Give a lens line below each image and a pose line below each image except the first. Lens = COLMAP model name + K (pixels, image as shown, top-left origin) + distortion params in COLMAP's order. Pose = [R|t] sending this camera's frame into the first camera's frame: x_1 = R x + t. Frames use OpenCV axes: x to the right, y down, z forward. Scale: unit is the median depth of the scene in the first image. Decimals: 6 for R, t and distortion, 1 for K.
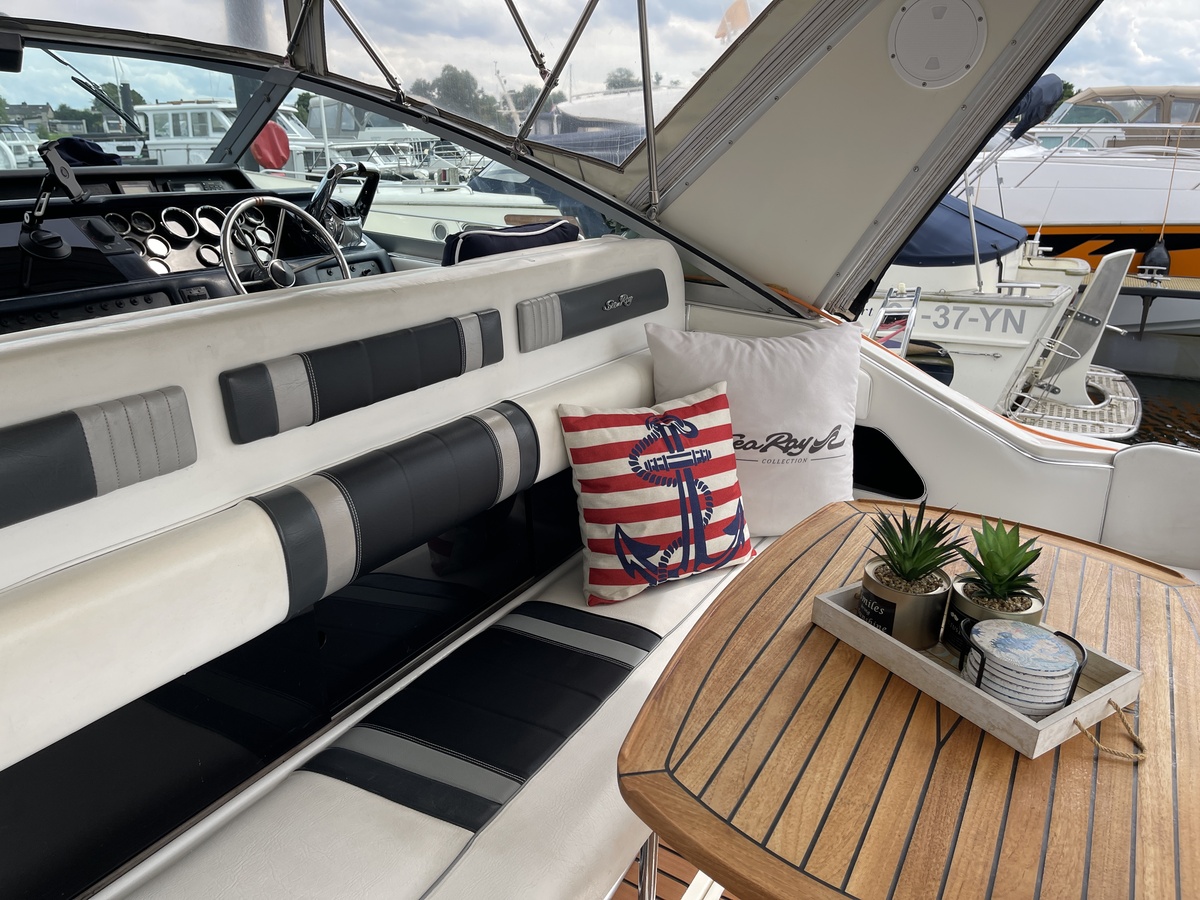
lens RADIAL K [[893.8, 0, 597.6], [0, 893.8, 454.1], [0, 0, 1]] dist [0.010270, -0.034801]
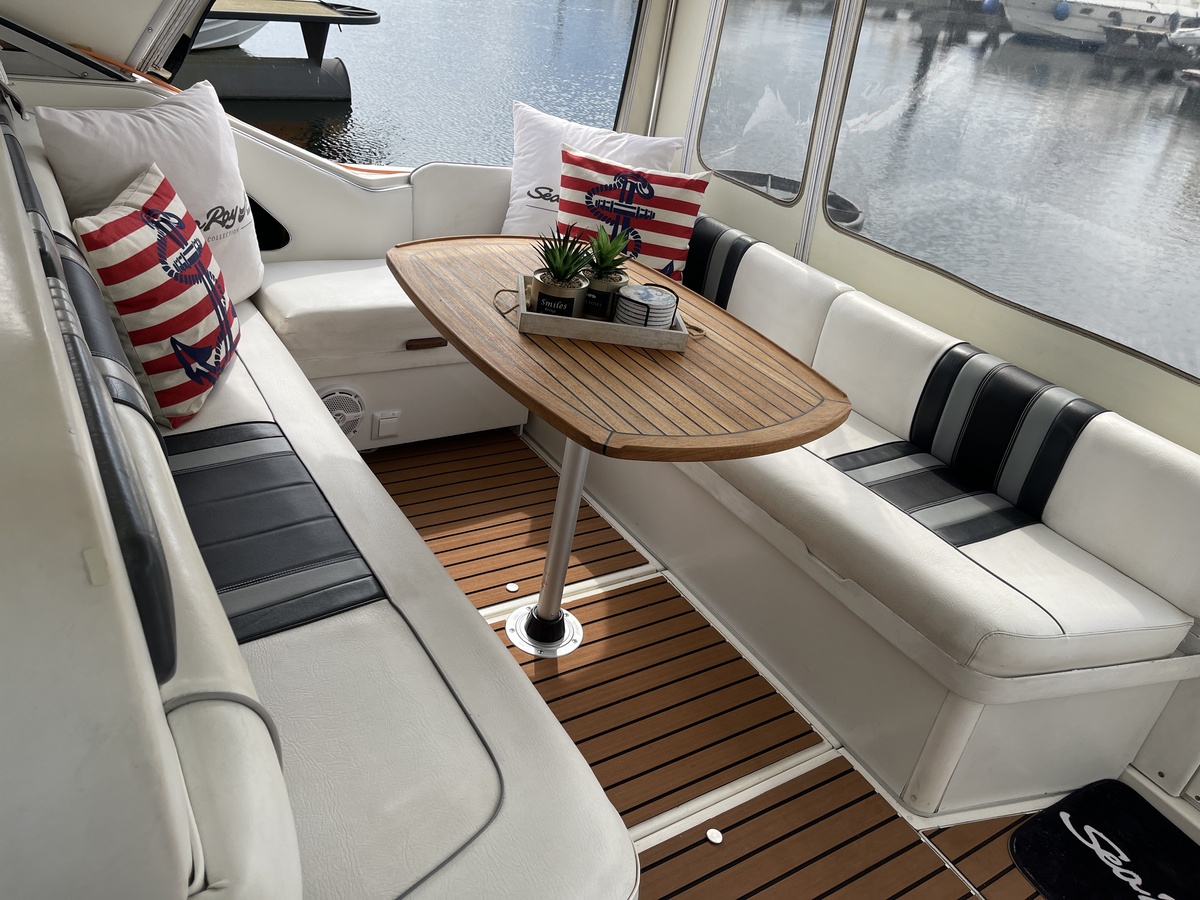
lens RADIAL K [[893.8, 0, 603.1], [0, 893.8, 451.7], [0, 0, 1]] dist [0.010270, -0.034801]
pose [[0.454813, -0.409124, 0.791051, -0.556072], [0.164070, 0.911525, 0.377099, -0.090006], [-0.875343, -0.041722, 0.481699, 0.144915]]
